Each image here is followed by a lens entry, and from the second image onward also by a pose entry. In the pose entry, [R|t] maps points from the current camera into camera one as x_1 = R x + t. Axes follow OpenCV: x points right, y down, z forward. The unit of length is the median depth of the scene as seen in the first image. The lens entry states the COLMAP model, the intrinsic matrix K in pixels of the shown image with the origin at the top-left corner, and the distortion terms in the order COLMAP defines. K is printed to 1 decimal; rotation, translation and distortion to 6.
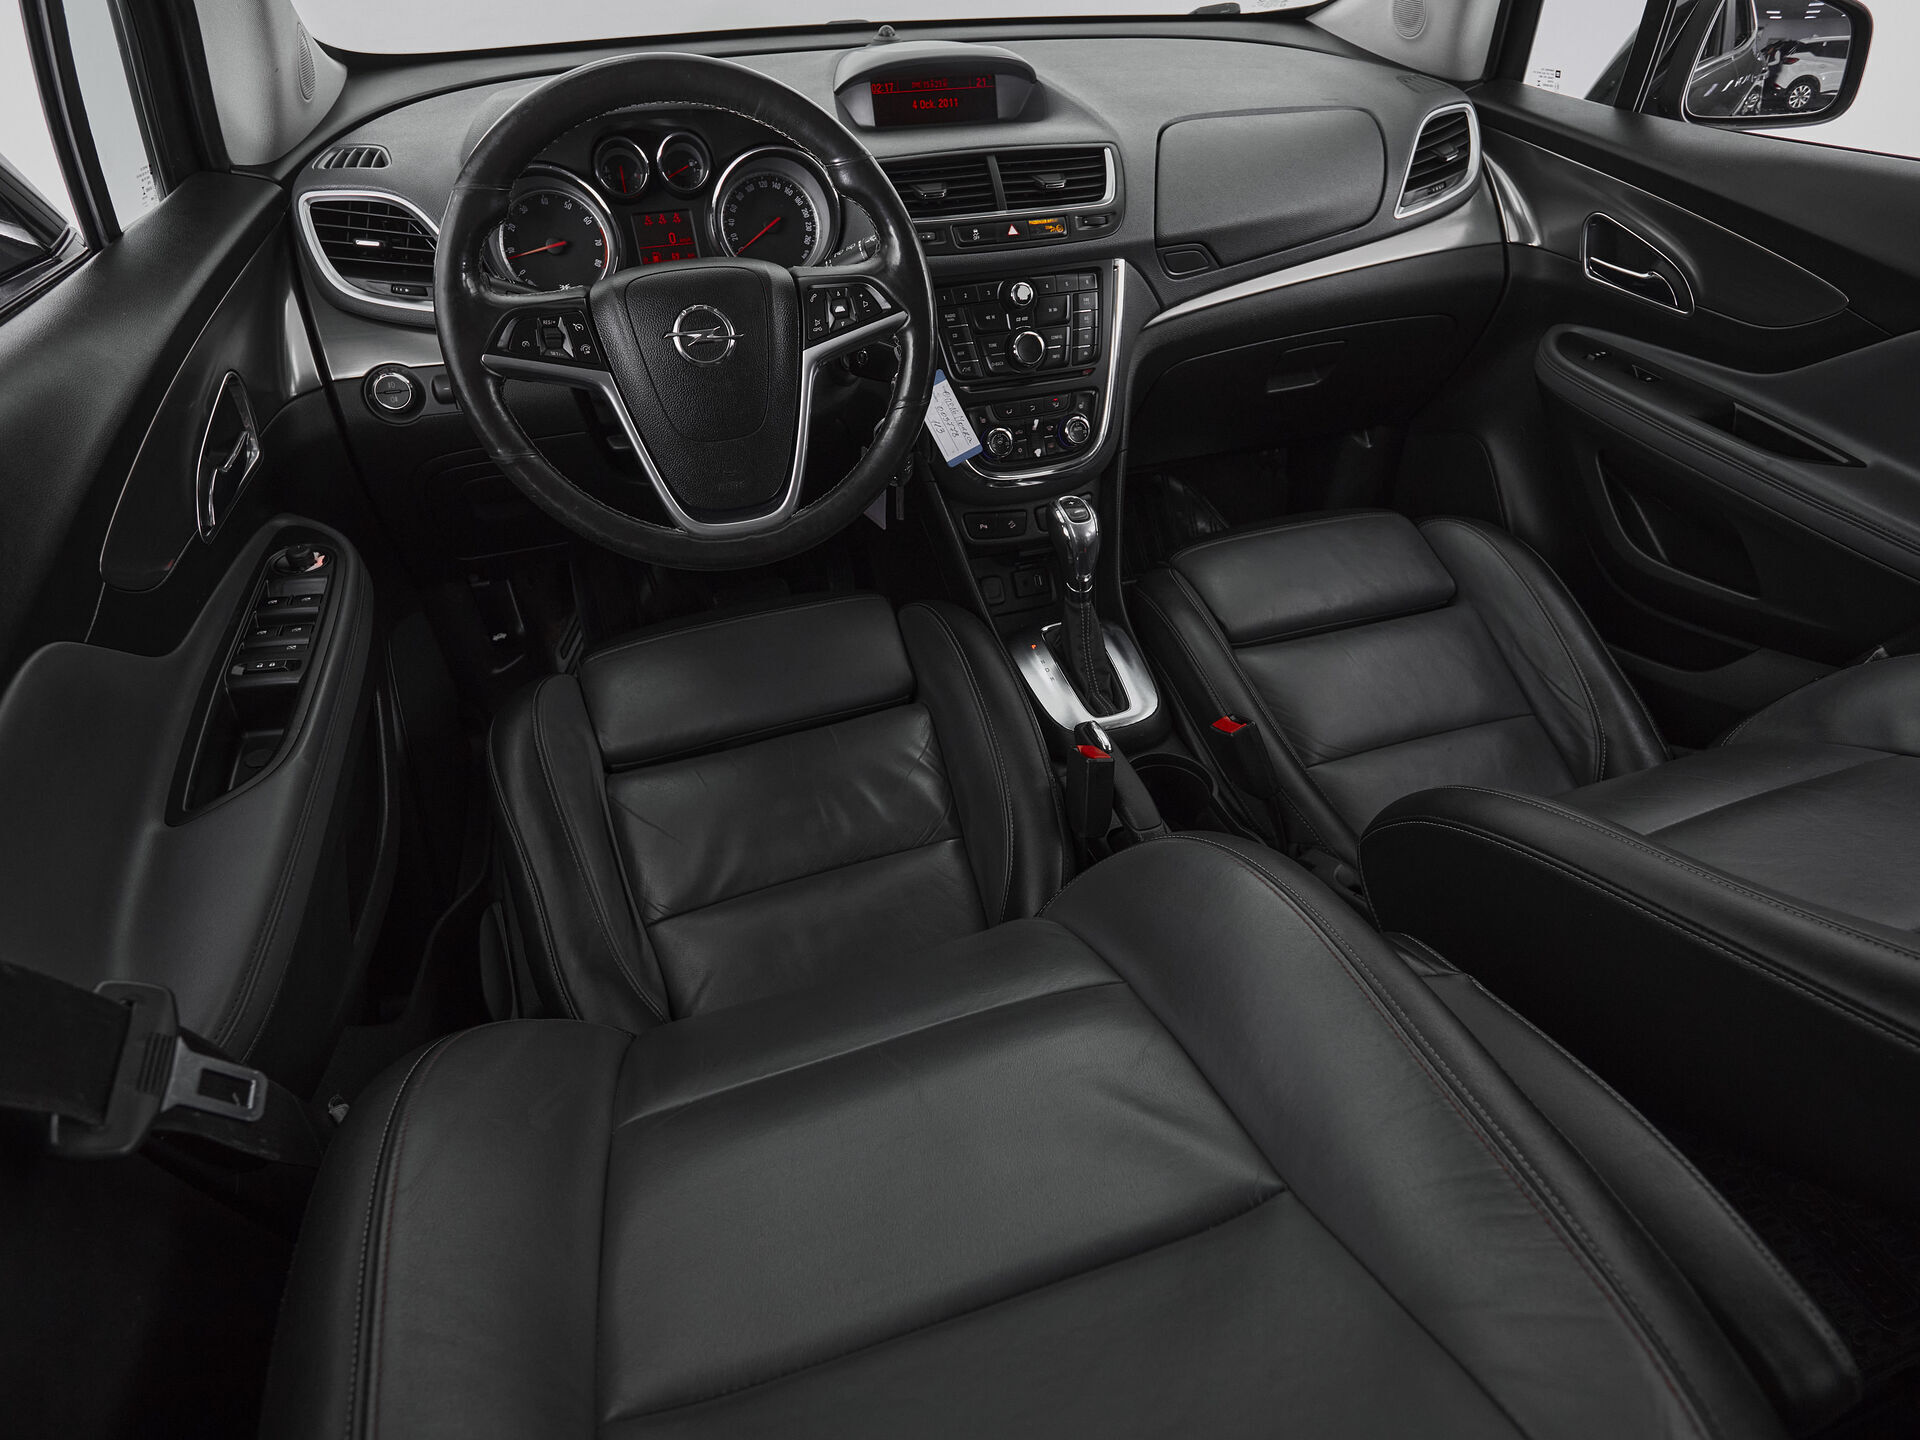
lens RADIAL K [[1055.8, 0, 1000.4], [0, 1055.8, 713.5], [0, 0, 1]] dist [0.001741, -0.005966]
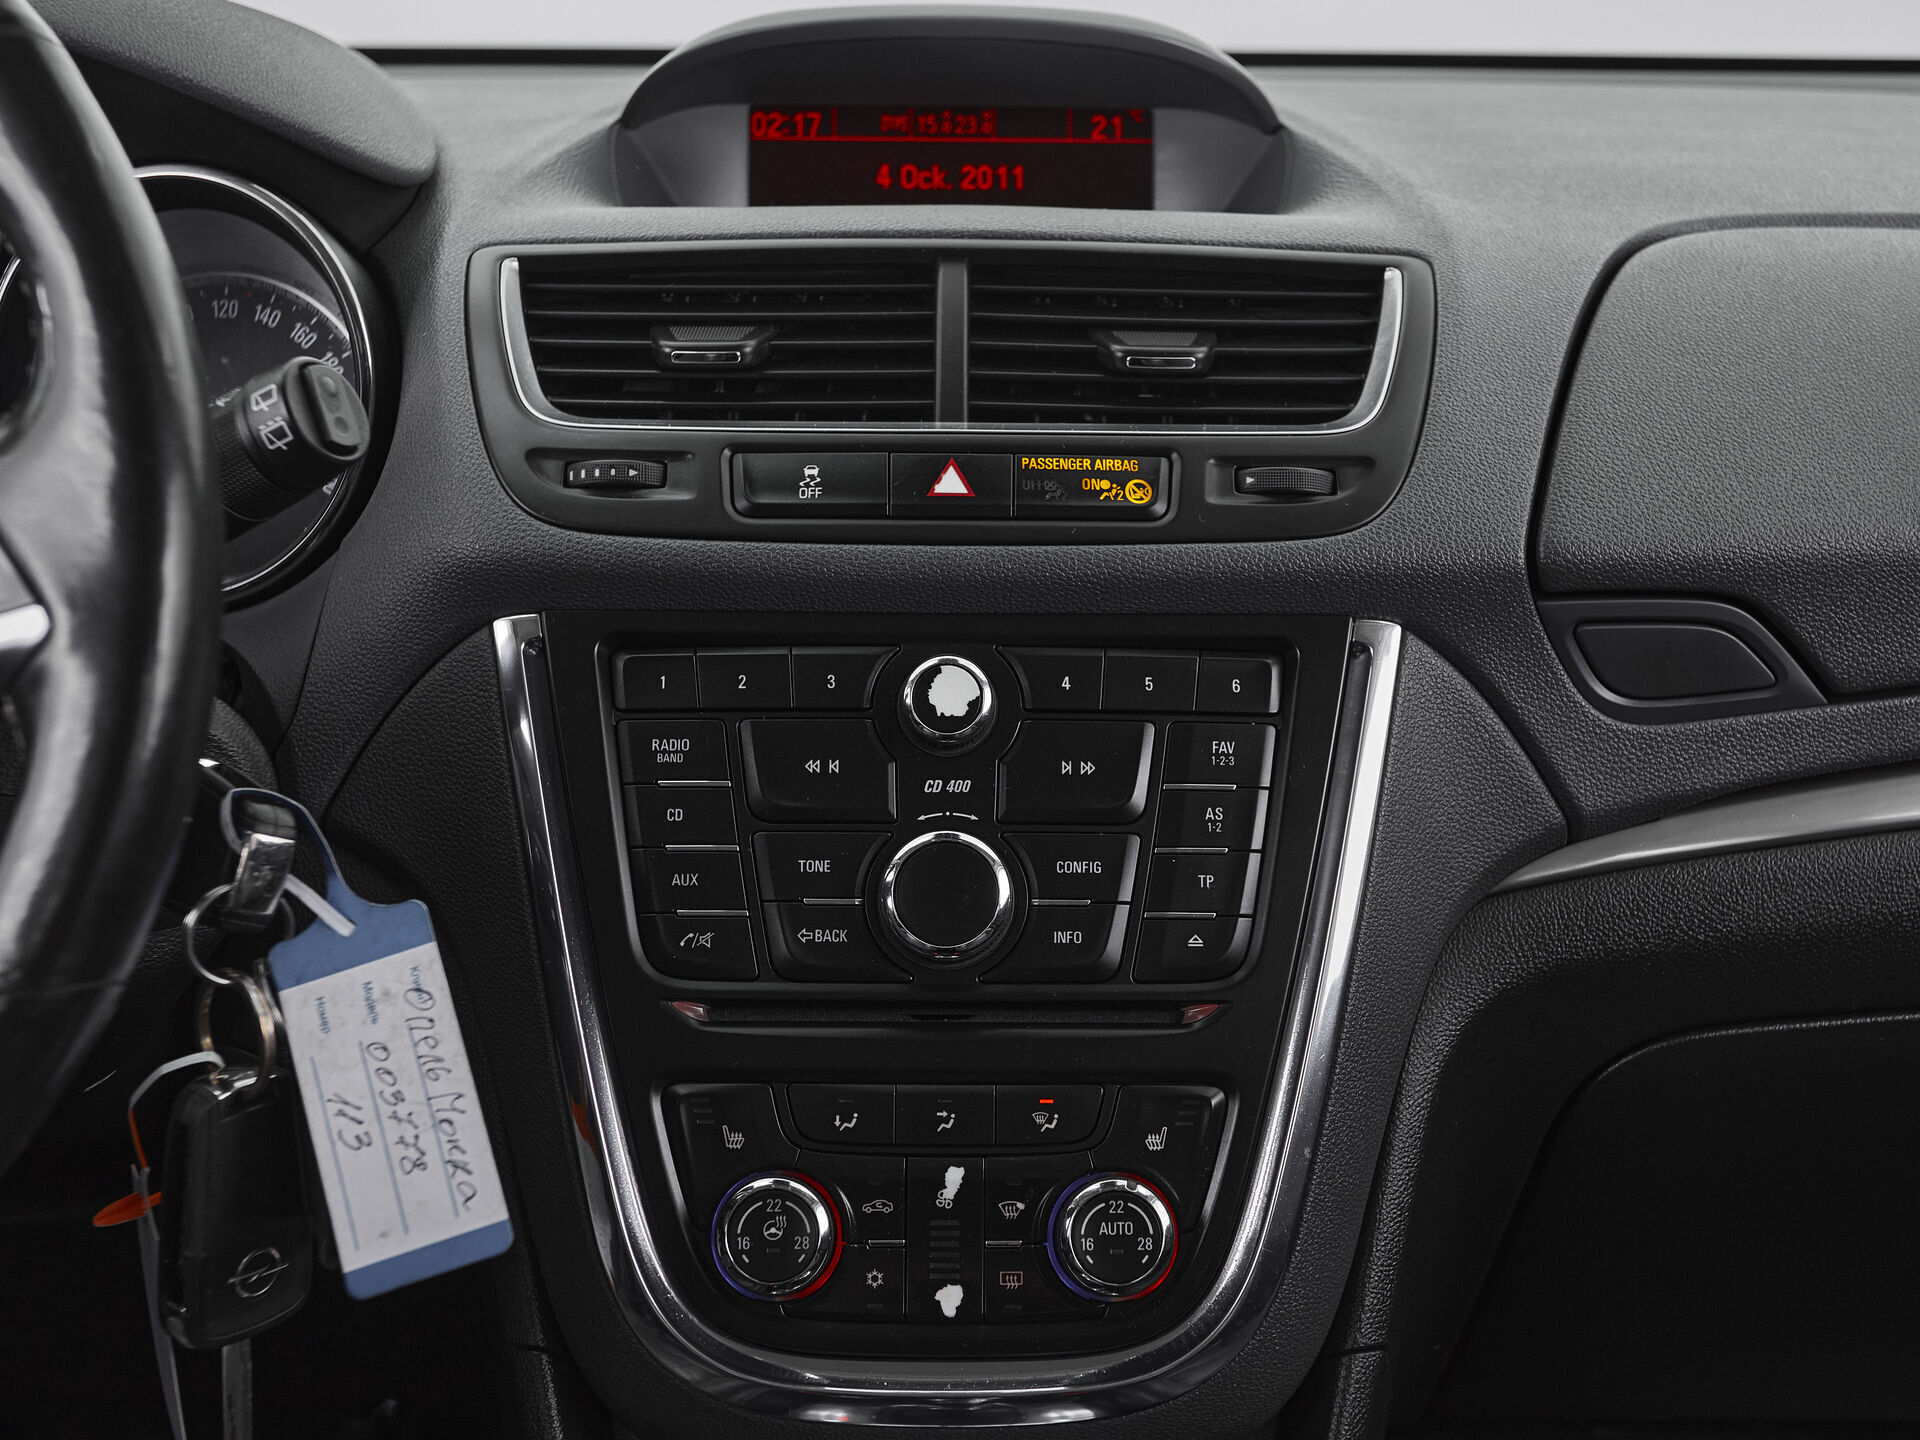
lens RADIAL K [[2578.2, 0, 995.5], [0, 2578.2, 726.2], [0, 0, 1]] dist [0.015273, 0.000000]
pose [[0.946745, 0.084458, -0.310711, 0.226932], [-0.209763, 0.893894, -0.396173, -0.135552], [0.244283, 0.440250, 0.864005, 0.441891]]
